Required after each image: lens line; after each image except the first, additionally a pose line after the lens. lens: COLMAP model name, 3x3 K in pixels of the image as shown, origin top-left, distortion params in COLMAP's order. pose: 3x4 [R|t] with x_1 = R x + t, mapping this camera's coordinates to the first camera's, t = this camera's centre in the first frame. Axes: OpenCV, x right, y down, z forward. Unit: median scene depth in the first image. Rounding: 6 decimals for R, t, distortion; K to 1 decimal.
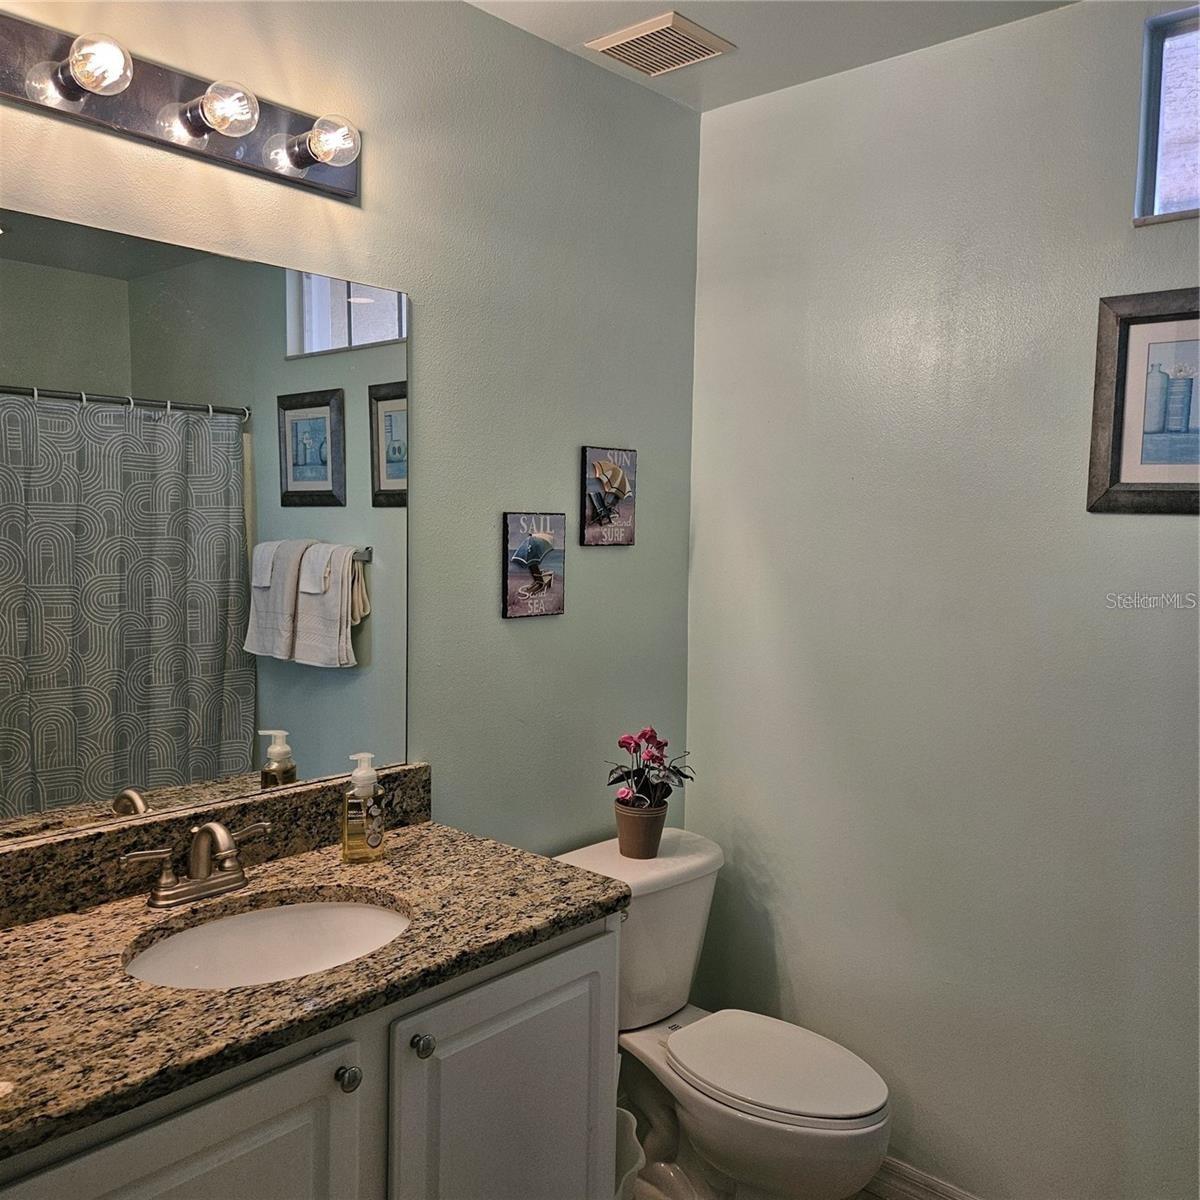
lens RADIAL K [[1063.5, 0, 617.9], [0, 1063.5, 588.6], [0, 0, 1]] dist [0.080999, -0.073558]
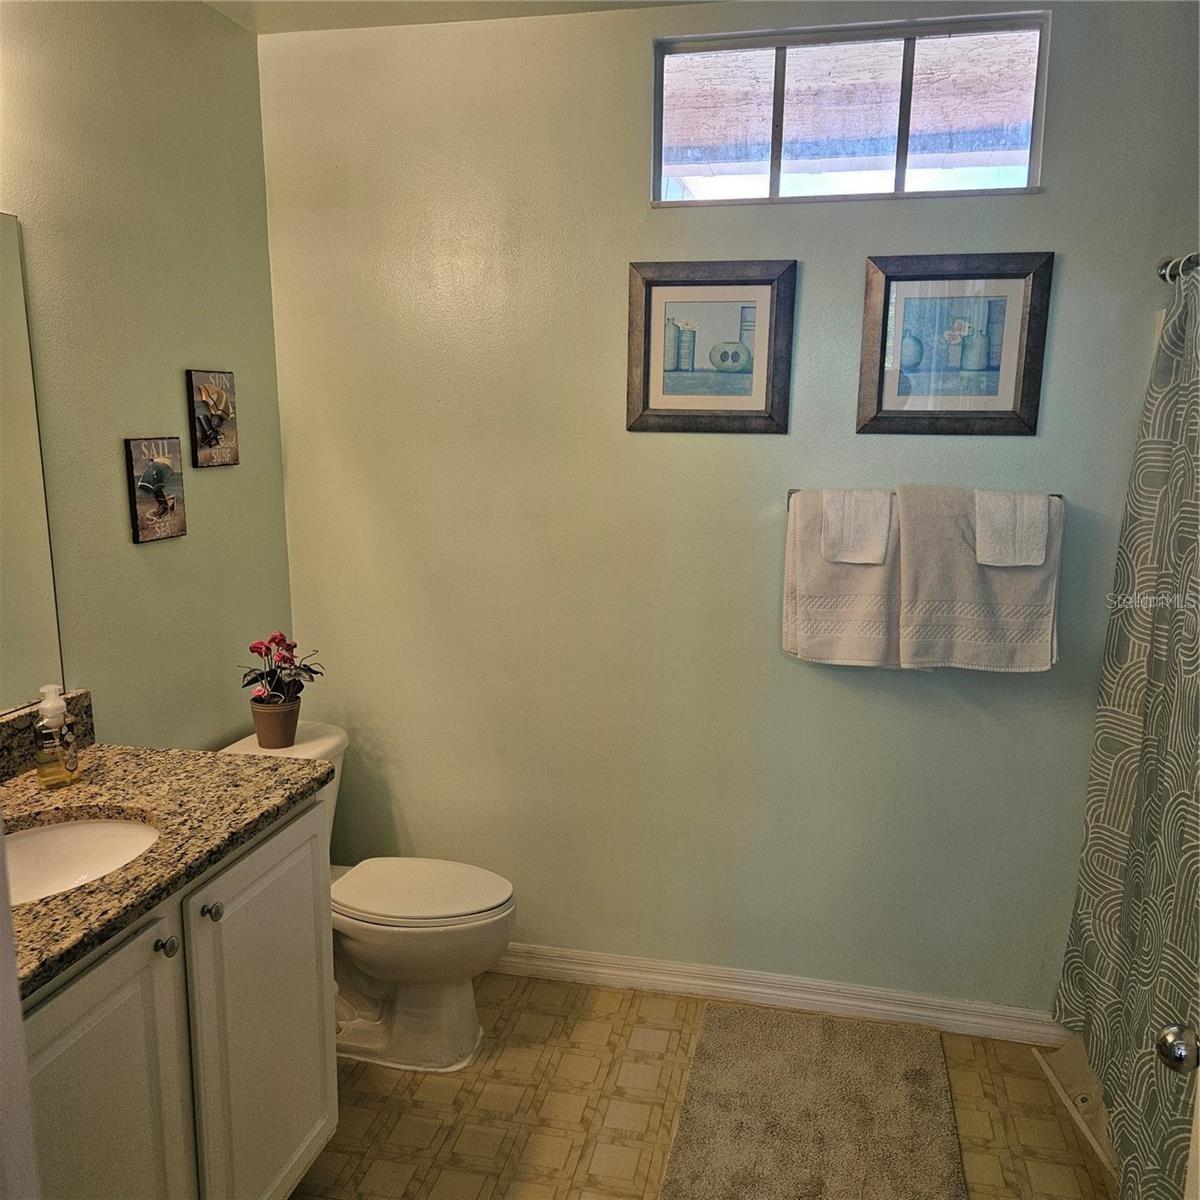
lens RADIAL K [[1063.5, 0, 609.3], [0, 1063.5, 615.4], [0, 0, 1]] dist [0.080999, -0.073558]
pose [[0.875610, -0.105354, 0.471389, -0.230319], [0.042546, 0.988952, 0.141997, -0.035703], [-0.481141, -0.104278, 0.870419, -0.151348]]
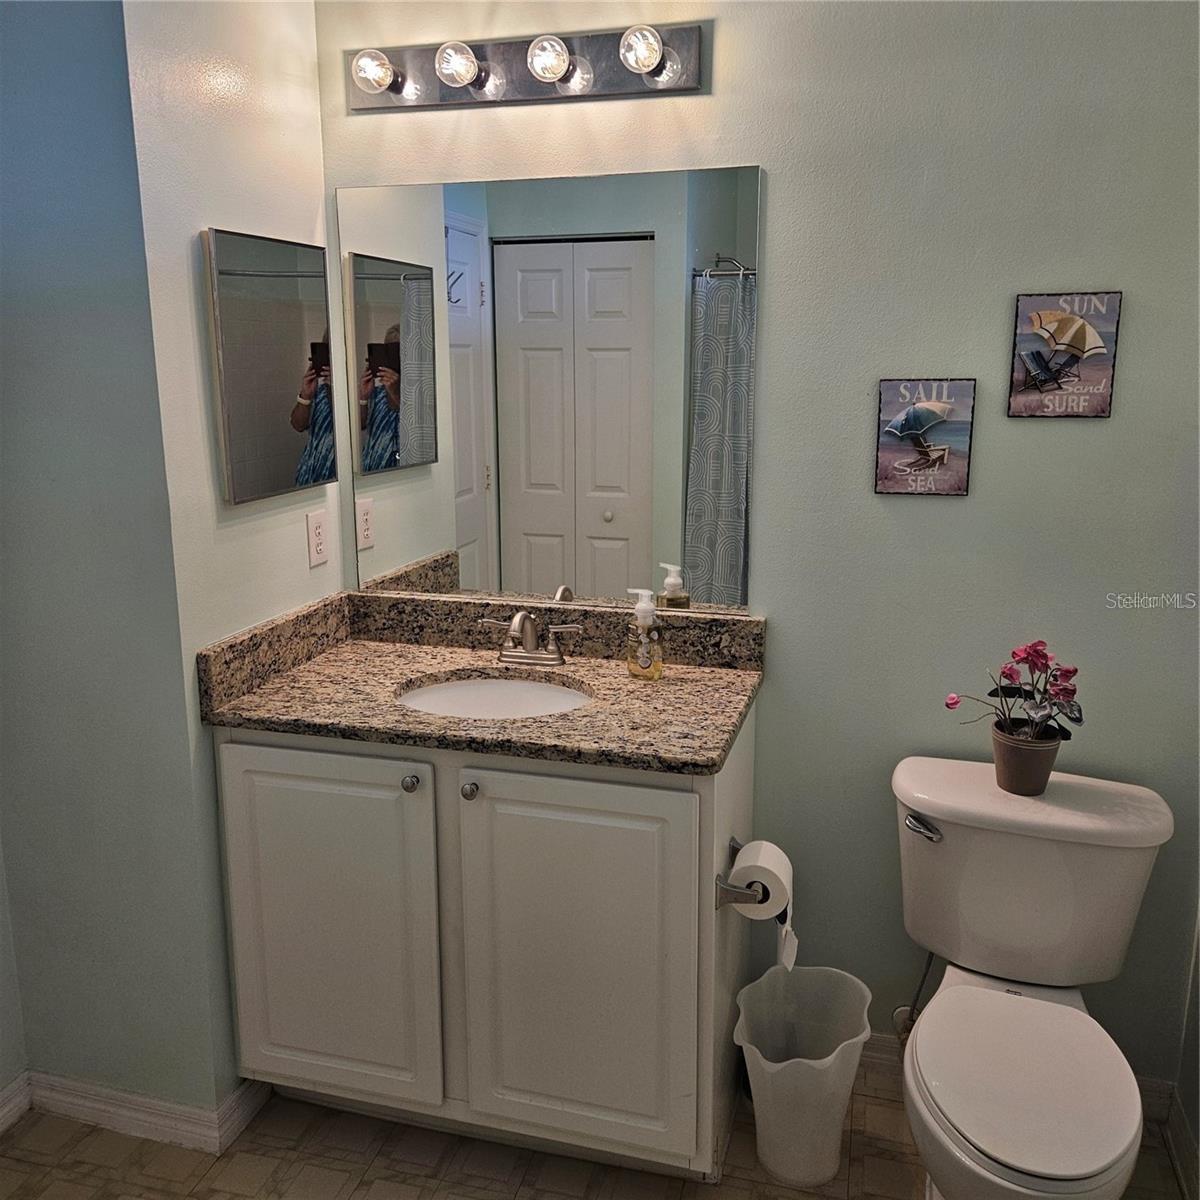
lens RADIAL K [[1063.5, 0, 595.0], [0, 1063.5, 582.0], [0, 0, 1]] dist [0.080999, -0.073558]
pose [[0.425998, 0.167272, -0.889127, 0.730740], [-0.047734, 0.985546, 0.162541, -0.041624], [0.903464, -0.026801, 0.427825, 0.408522]]
